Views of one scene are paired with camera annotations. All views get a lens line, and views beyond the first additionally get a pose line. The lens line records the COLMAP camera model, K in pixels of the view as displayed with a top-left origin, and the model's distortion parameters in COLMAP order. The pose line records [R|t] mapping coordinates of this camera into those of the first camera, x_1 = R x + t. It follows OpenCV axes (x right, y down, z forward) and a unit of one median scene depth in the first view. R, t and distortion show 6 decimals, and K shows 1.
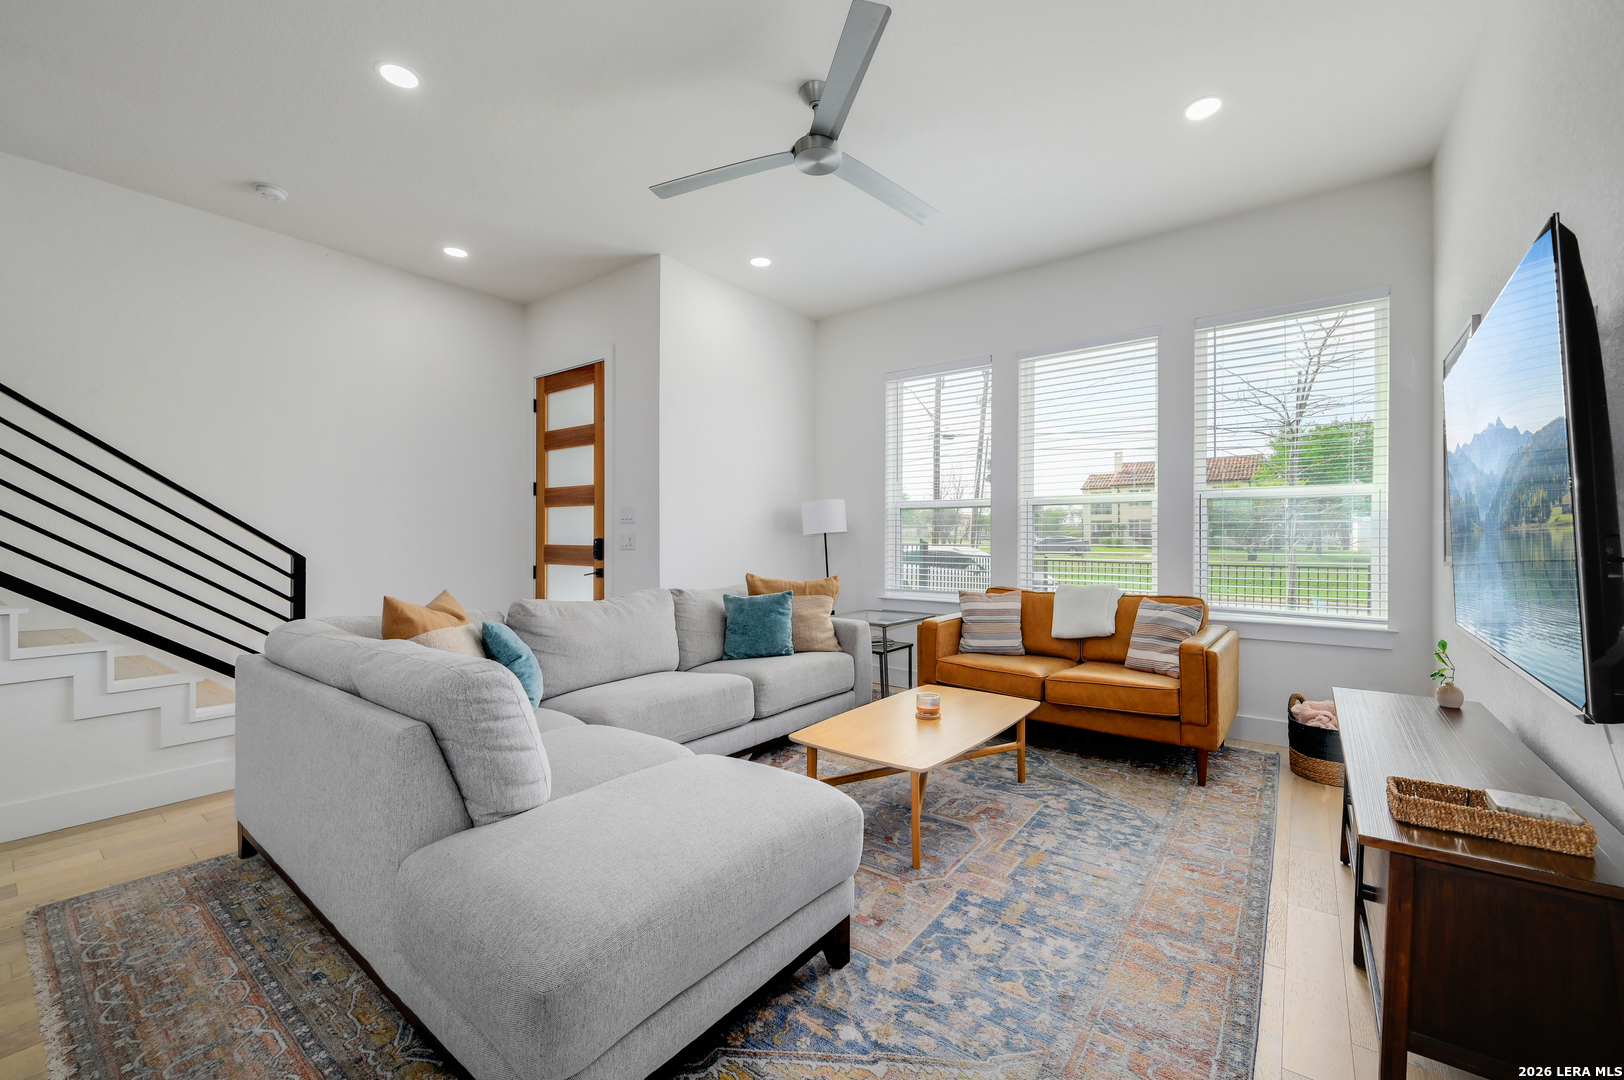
lens RADIAL K [[648.9, 0, 801.1], [0, 648.9, 539.1], [0, 0, 1]] dist [0.000869, -0.000096]
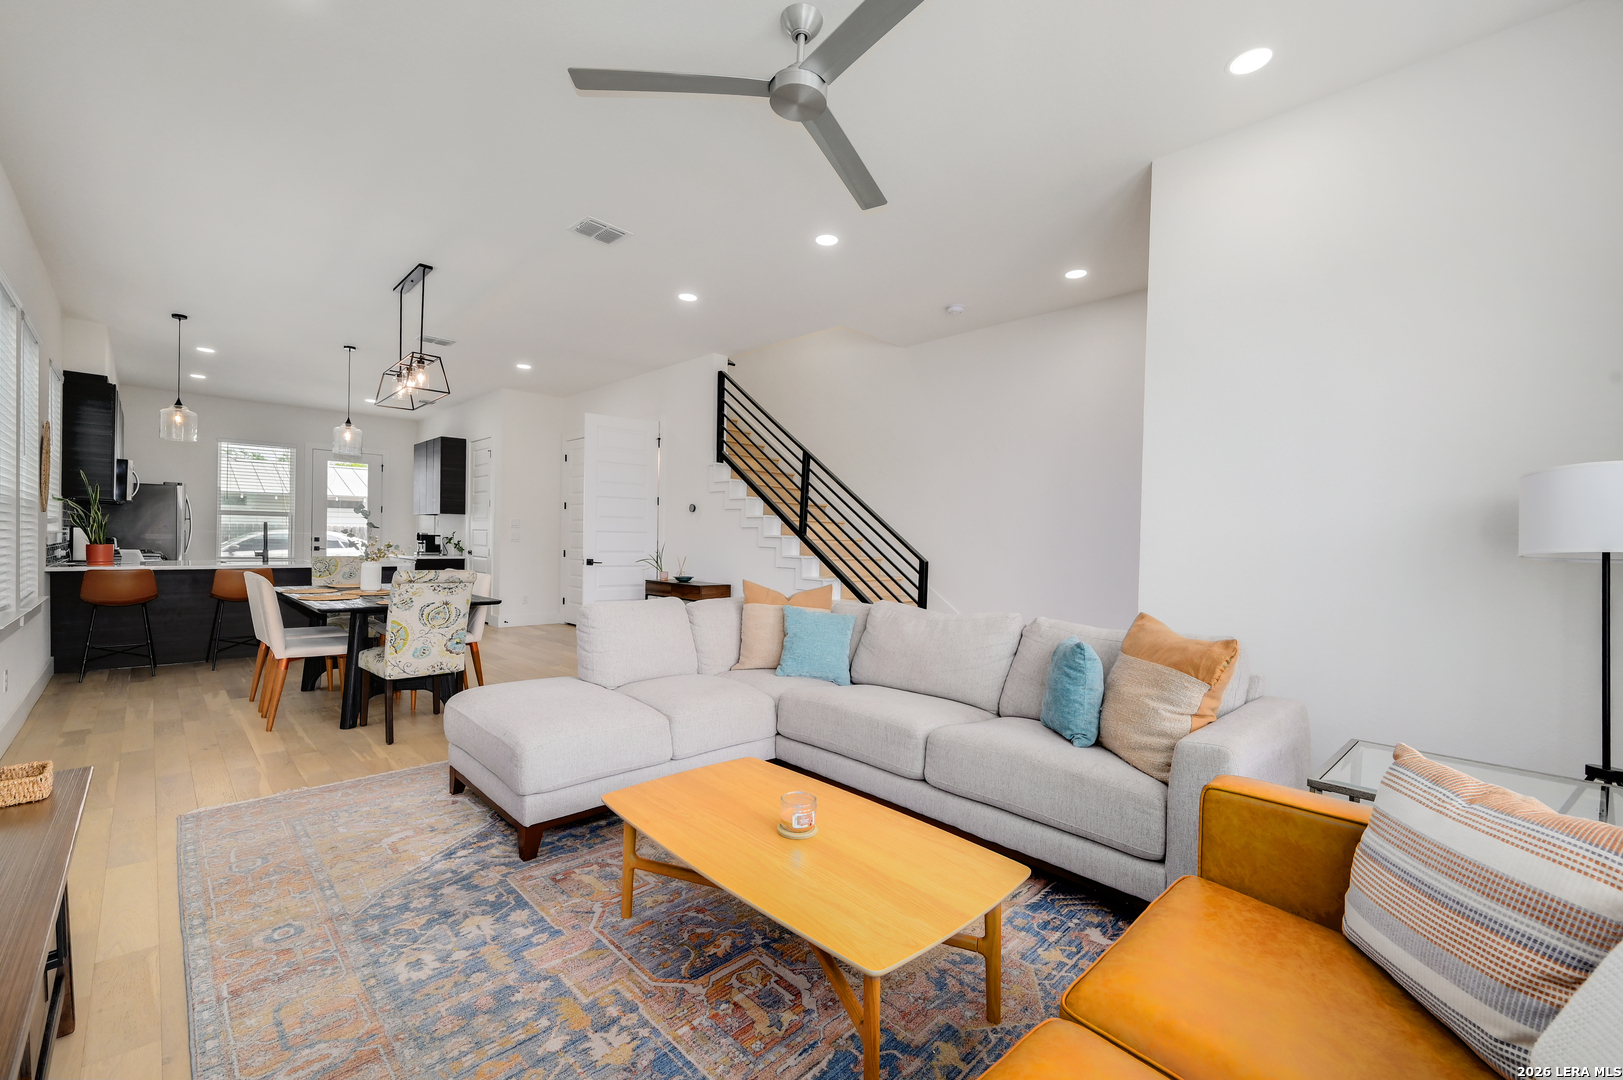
lens RADIAL K [[648.5, 0, 808.1], [0, 648.5, 537.7], [0, 0, 1]] dist [0.000869, -0.000096]
pose [[-0.122577, -0.005960, -0.992441, 0.828937], [-0.016797, 0.999851, -0.003930, -0.015507], [0.992317, 0.016188, -0.122659, 1.075004]]
